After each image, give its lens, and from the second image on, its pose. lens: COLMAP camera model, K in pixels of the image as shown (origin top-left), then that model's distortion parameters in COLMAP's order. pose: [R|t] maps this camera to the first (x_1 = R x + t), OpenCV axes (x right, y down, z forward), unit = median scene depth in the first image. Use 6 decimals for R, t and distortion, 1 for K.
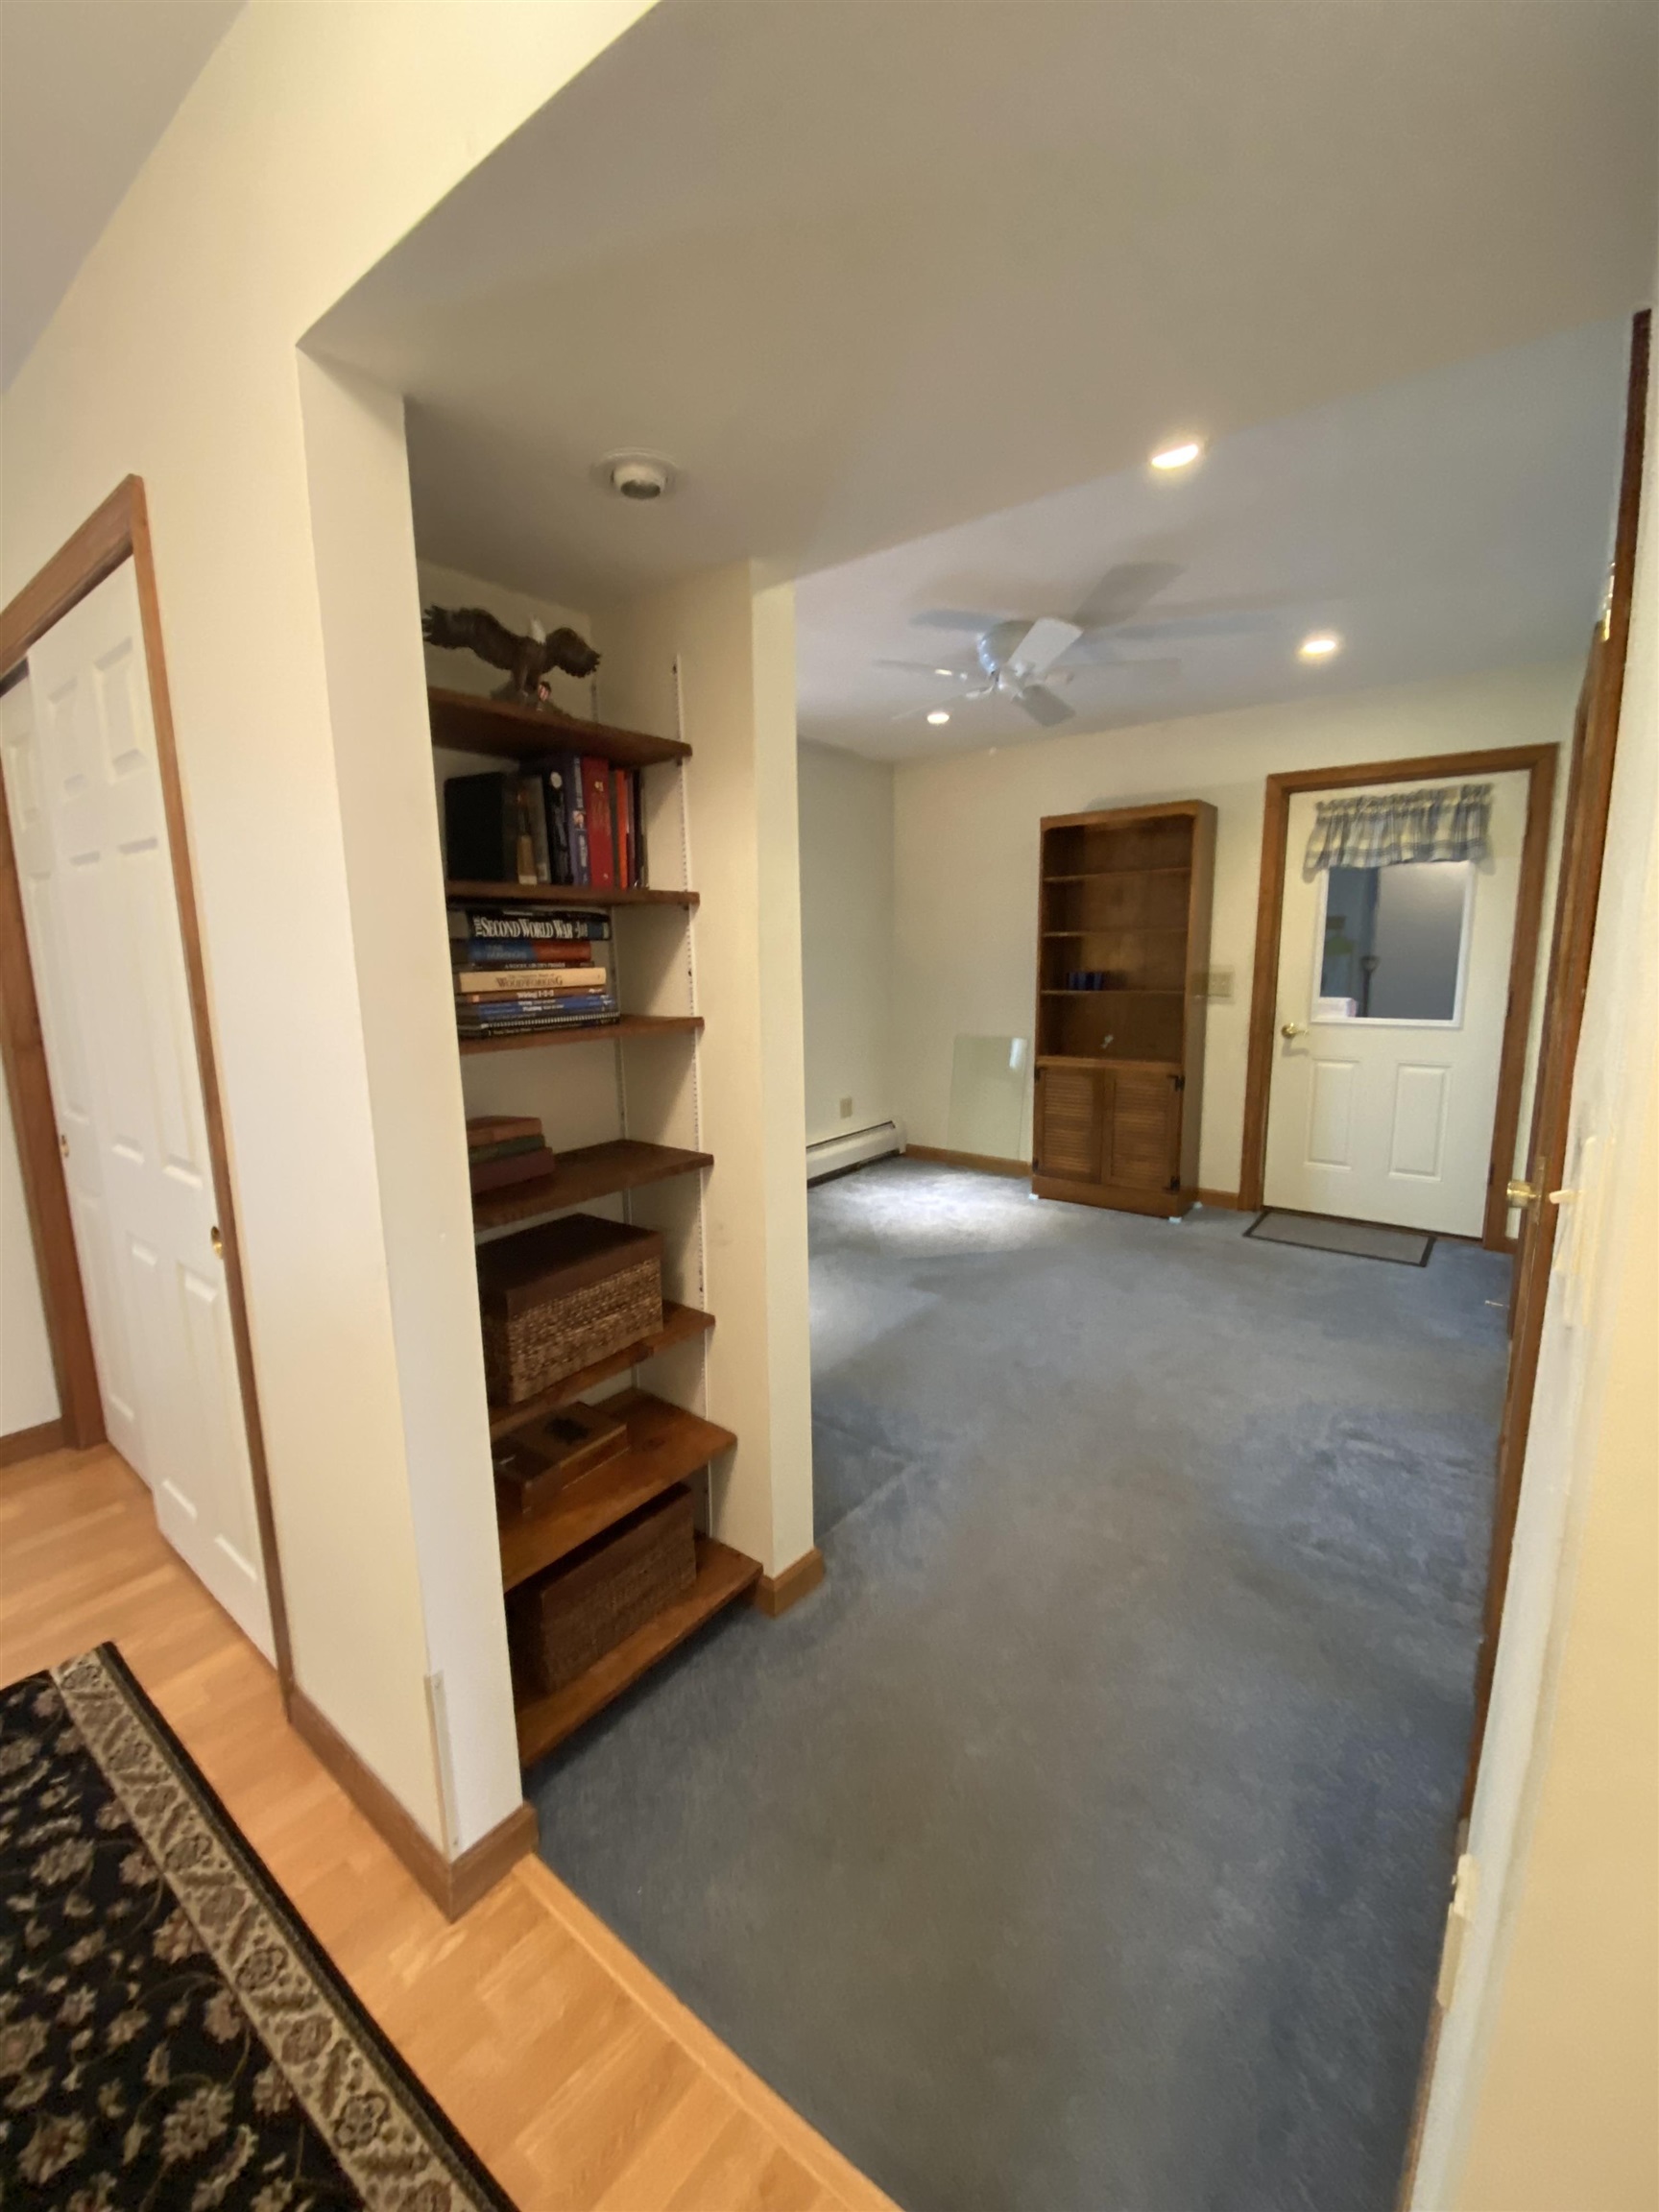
lens RADIAL K [[884.9, 0, 797.8], [0, 884.9, 1094.4], [0, 0, 1]] dist [0.001497, -0.013564]
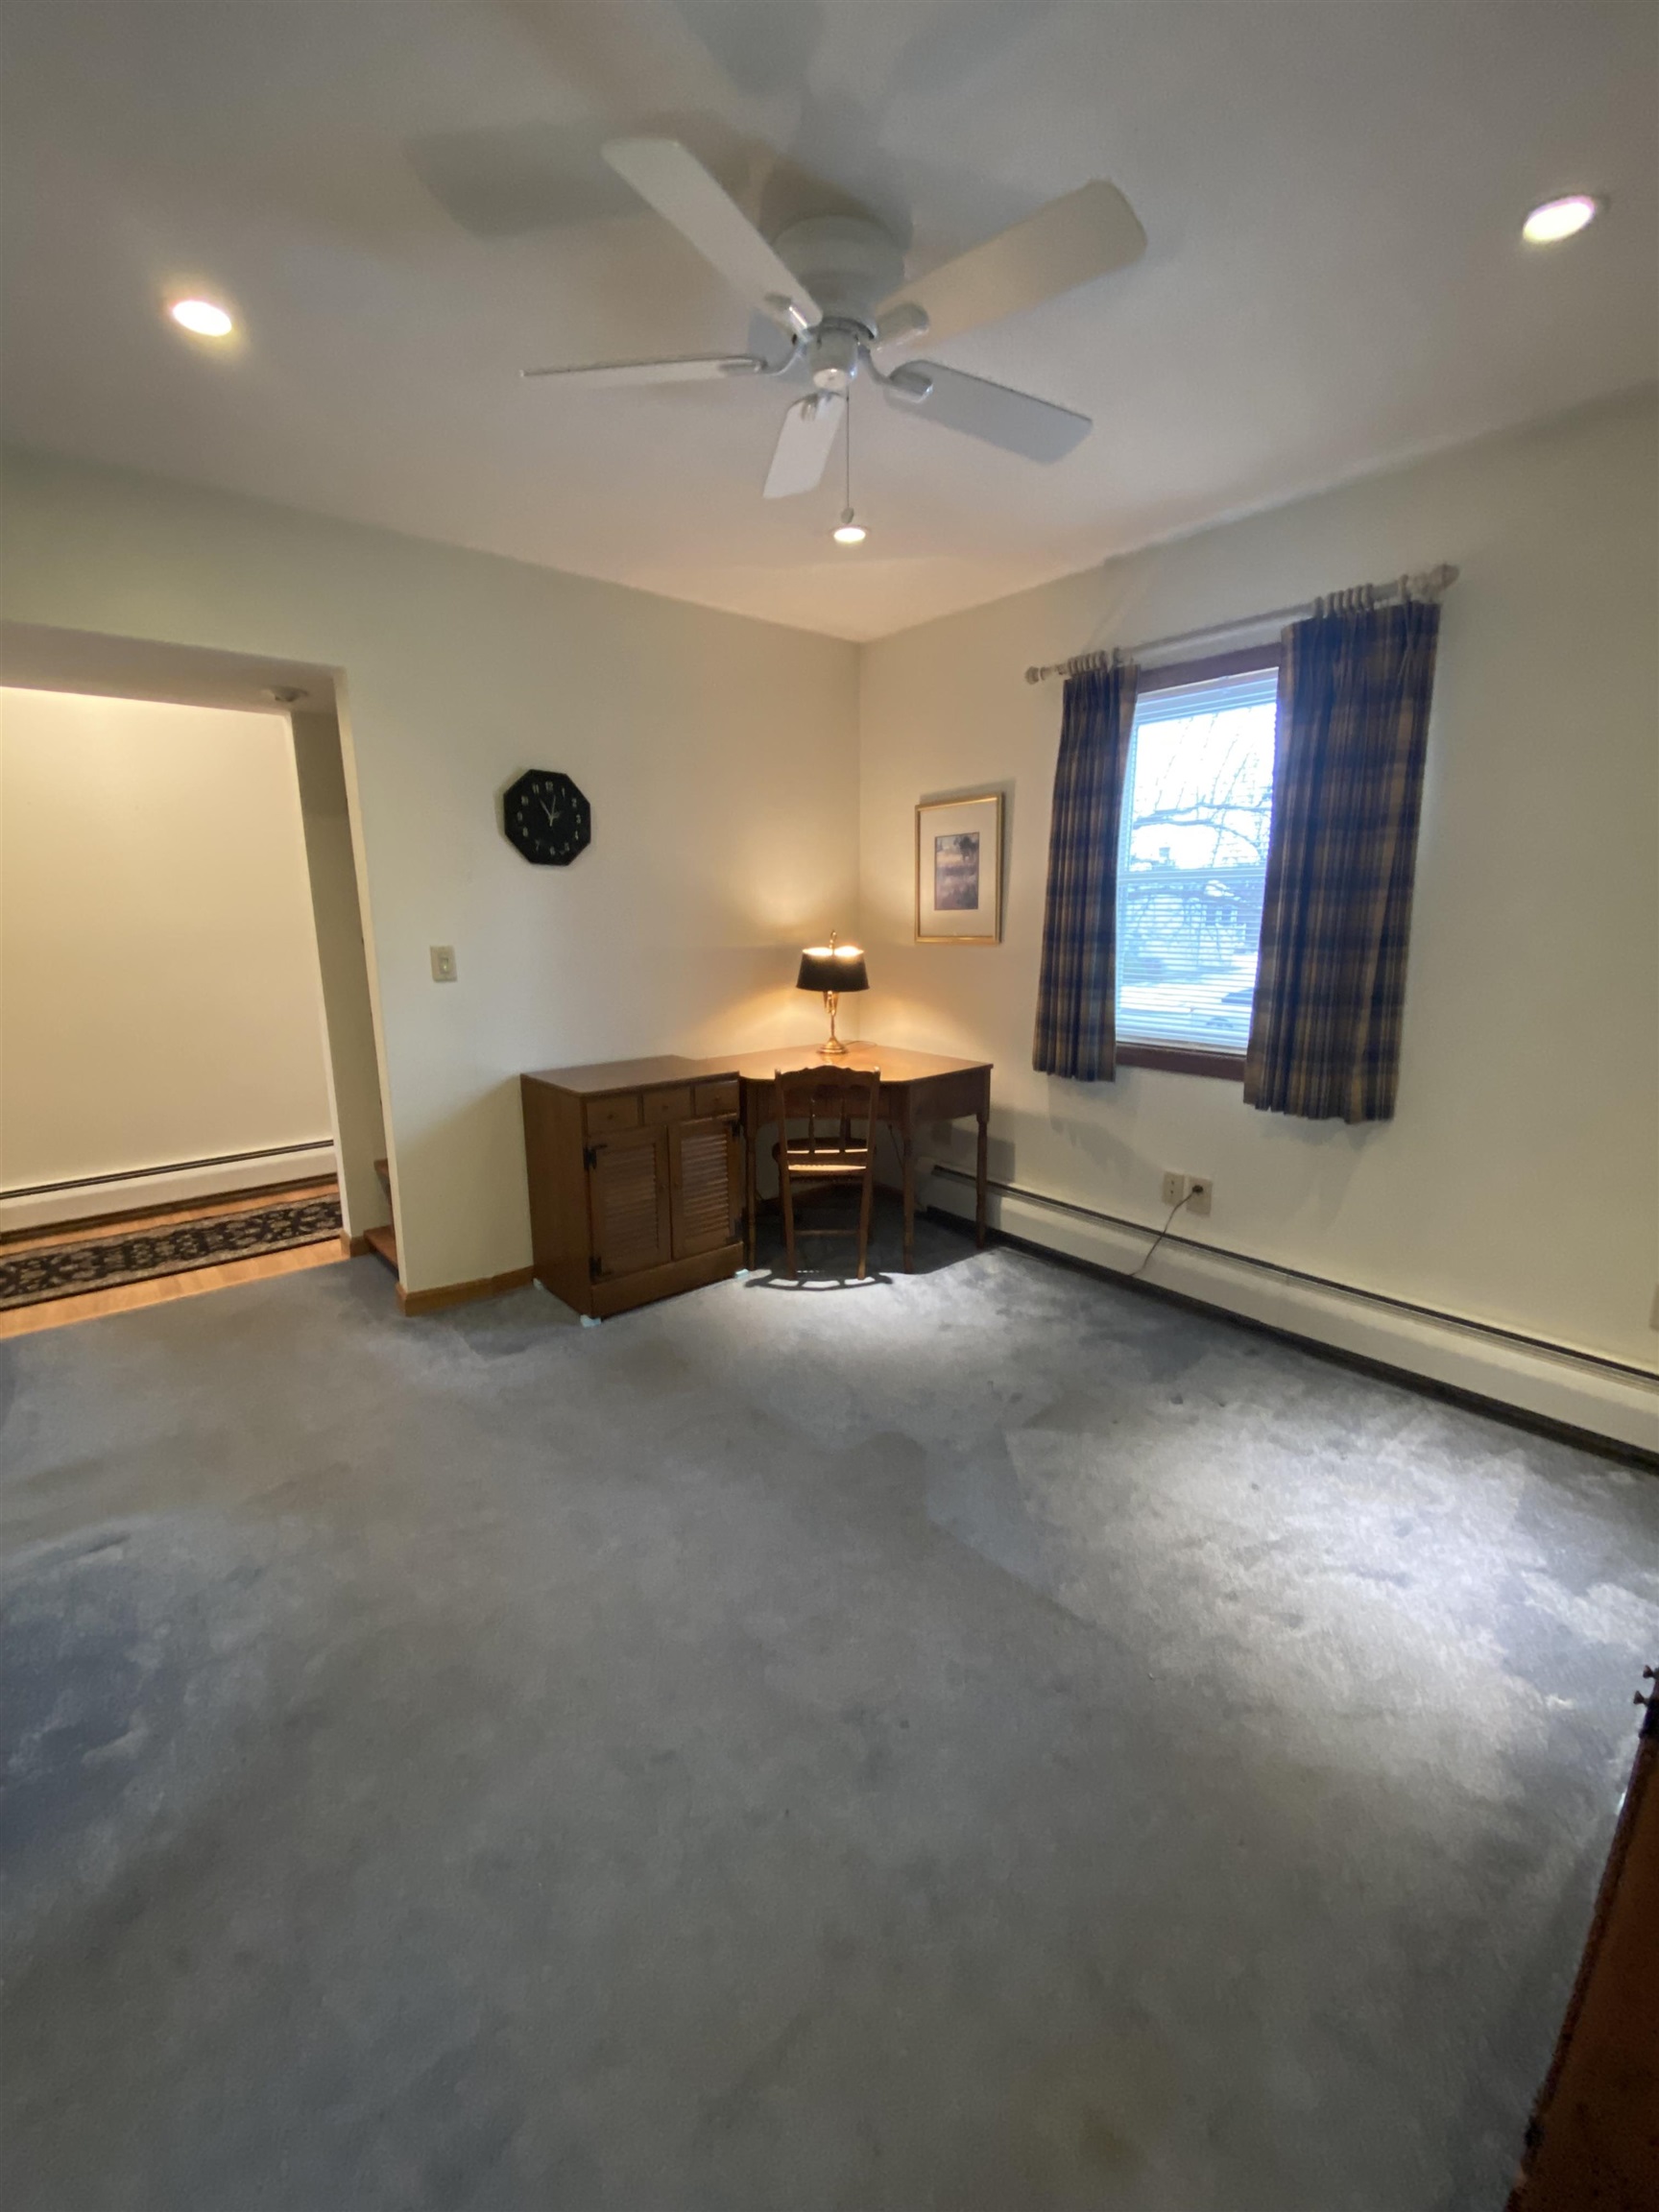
lens RADIAL K [[884.9, 0, 797.8], [0, 884.9, 1094.4], [0, 0, 1]] dist [0.001497, -0.013564]
pose [[-0.194624, 0.214817, -0.957066, 0.578791], [-0.153967, 0.956938, 0.246098, -0.131065], [0.968719, 0.195253, -0.153168, 0.834598]]
